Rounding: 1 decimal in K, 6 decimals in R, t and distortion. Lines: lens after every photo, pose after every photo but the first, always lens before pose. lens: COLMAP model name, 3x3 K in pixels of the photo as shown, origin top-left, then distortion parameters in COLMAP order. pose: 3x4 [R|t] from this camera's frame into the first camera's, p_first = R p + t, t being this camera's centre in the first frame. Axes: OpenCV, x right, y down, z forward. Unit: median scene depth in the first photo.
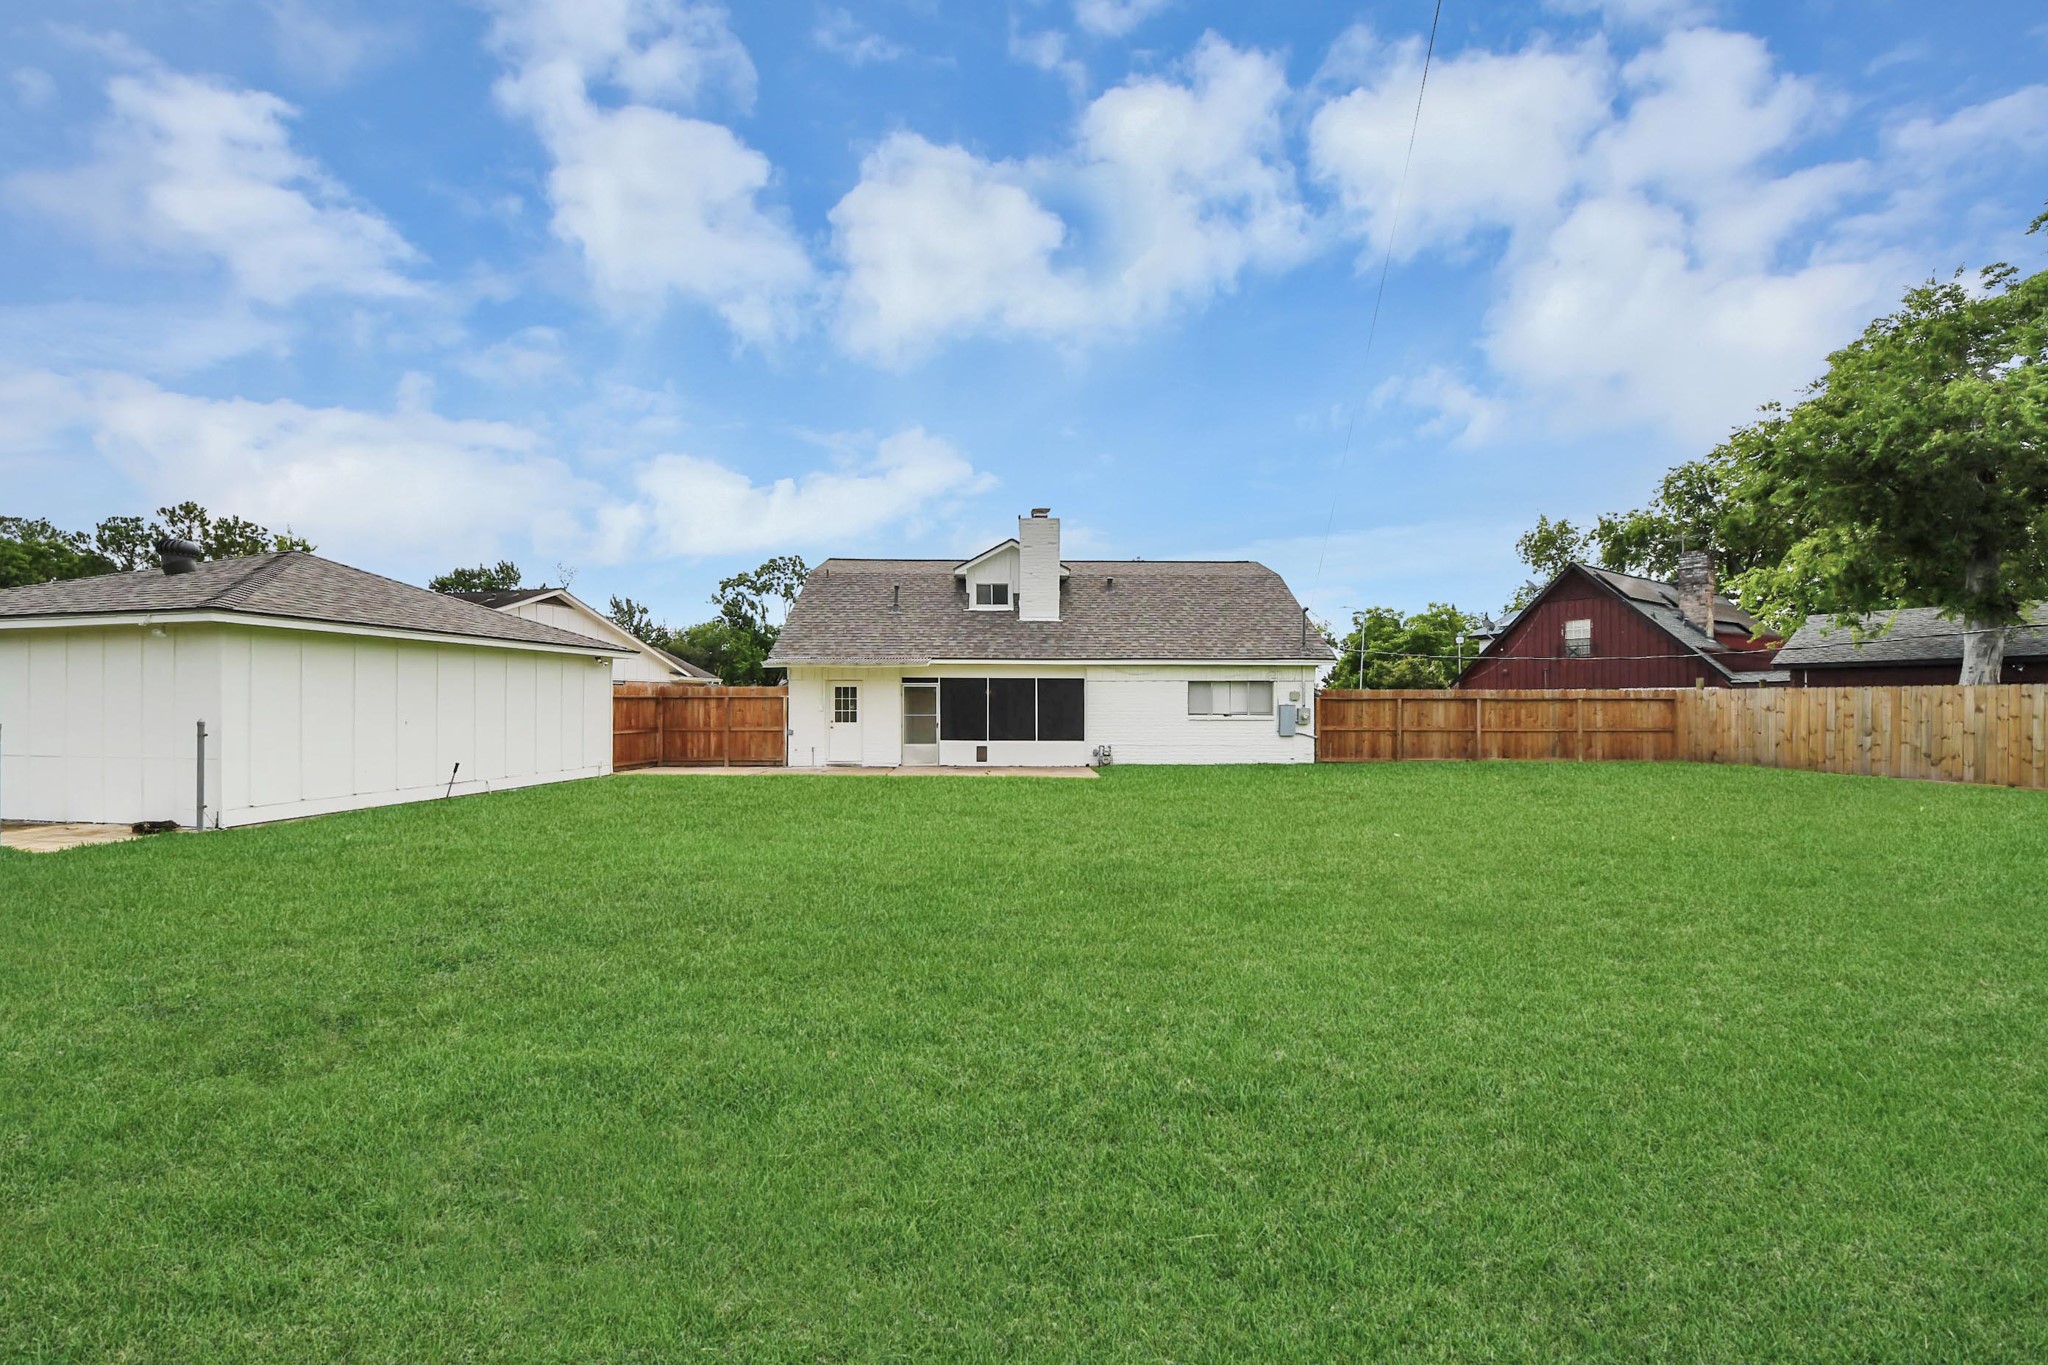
lens RADIAL K [[753.5, 0, 1025.8], [0, 753.5, 688.5], [0, 0, 1]] dist [0.003320, 0.000119]
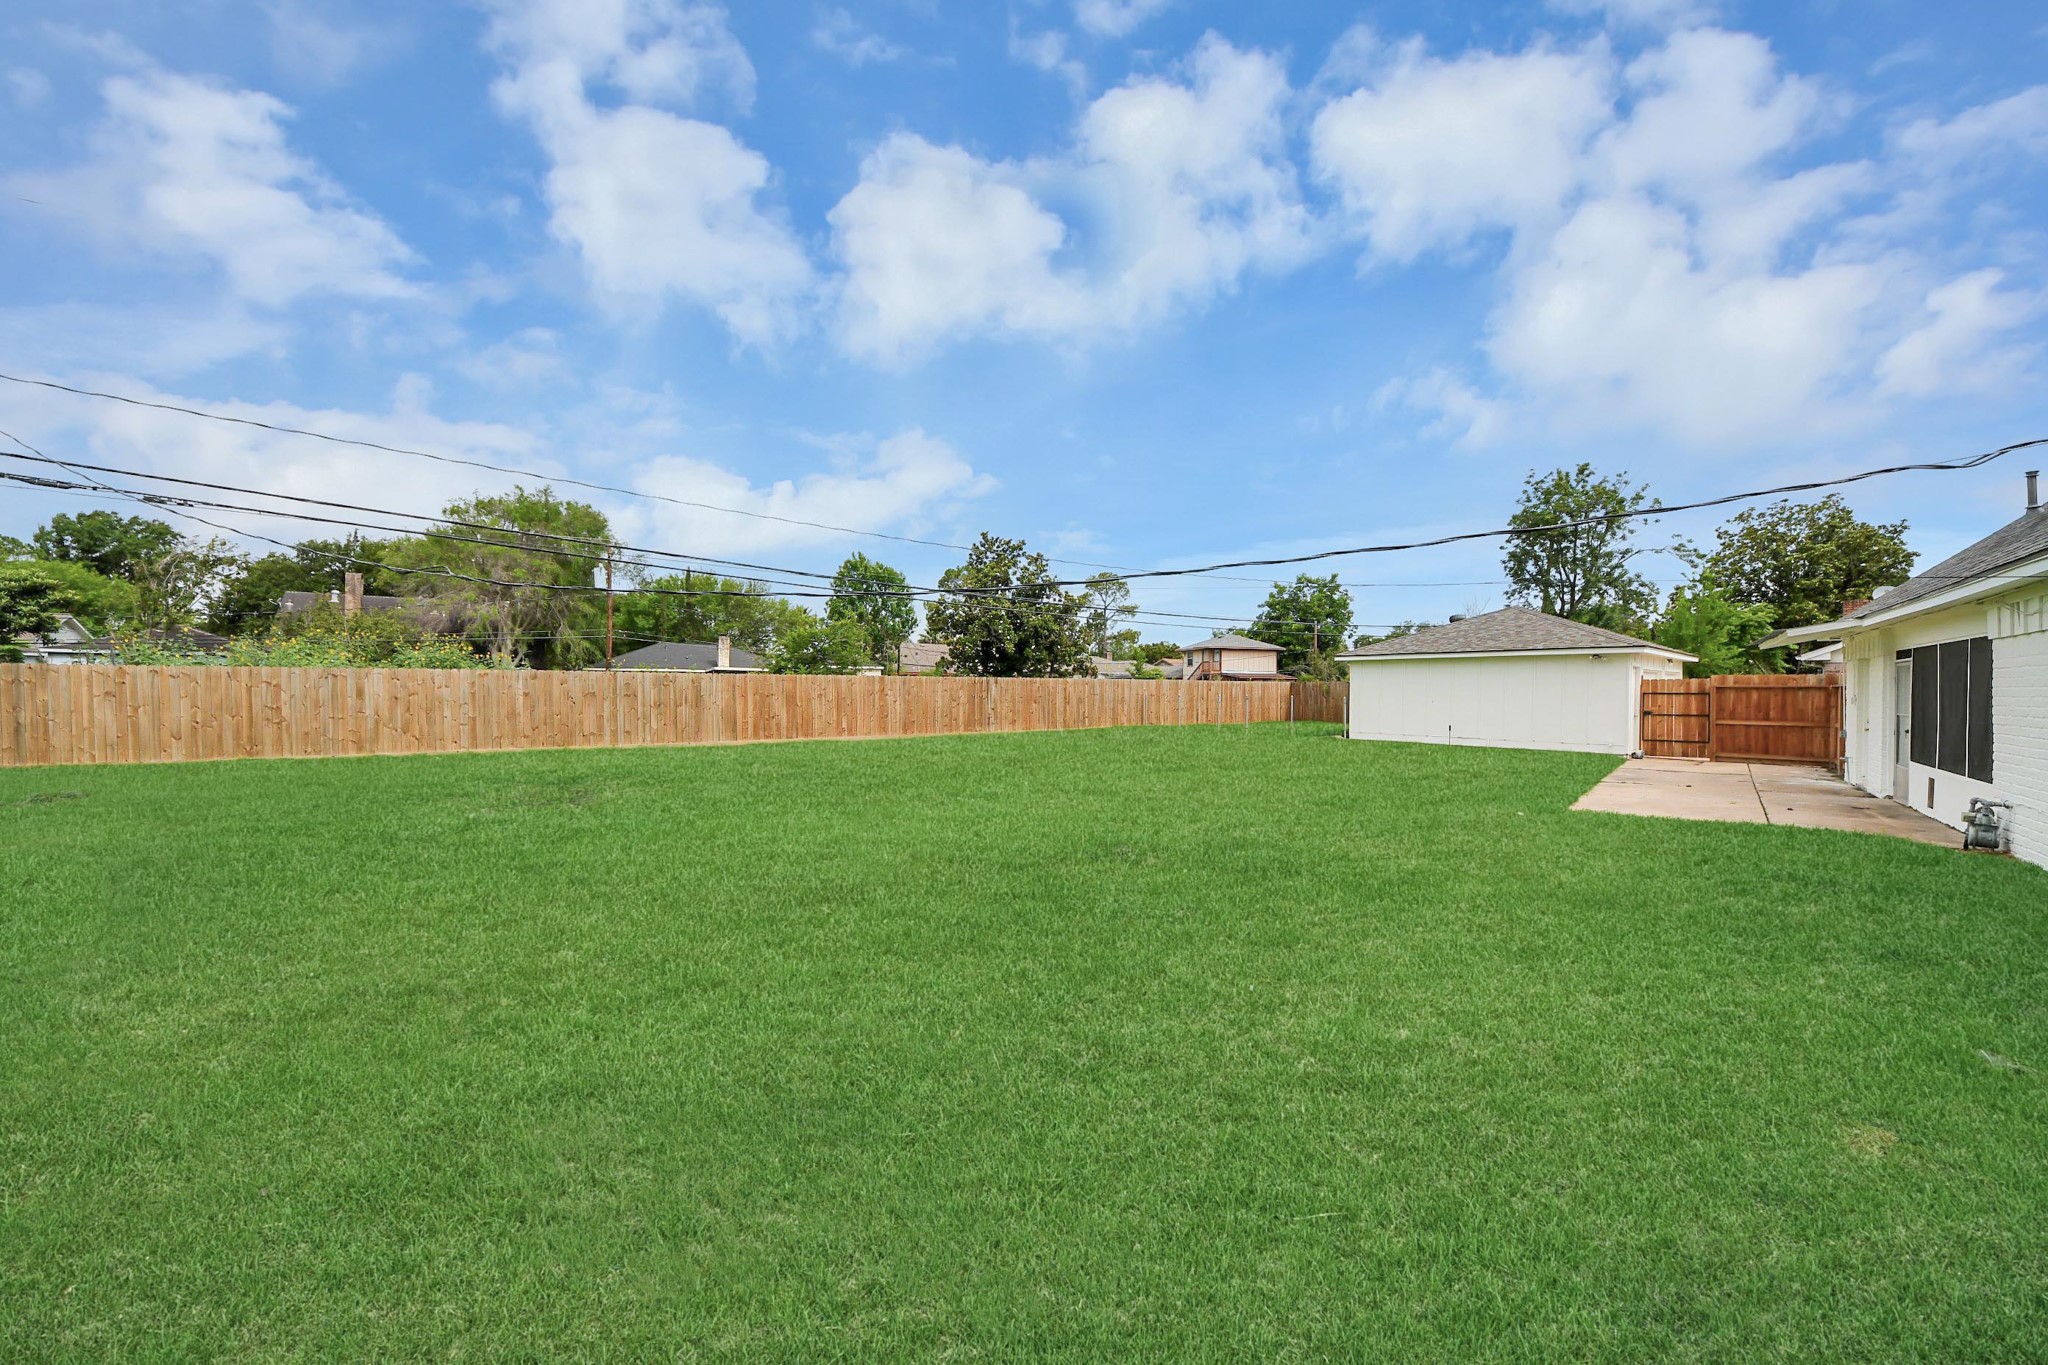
lens RADIAL K [[753.5, 0, 1022.0], [0, 753.5, 690.7], [0, 0, 1]] dist [0.003320, 0.000119]
pose [[0.999999, -0.000068, 0.001120, -0.169698], [0.000067, 1.000000, 0.000122, 0.031007], [-0.001120, -0.000122, 0.999999, 0.000409]]
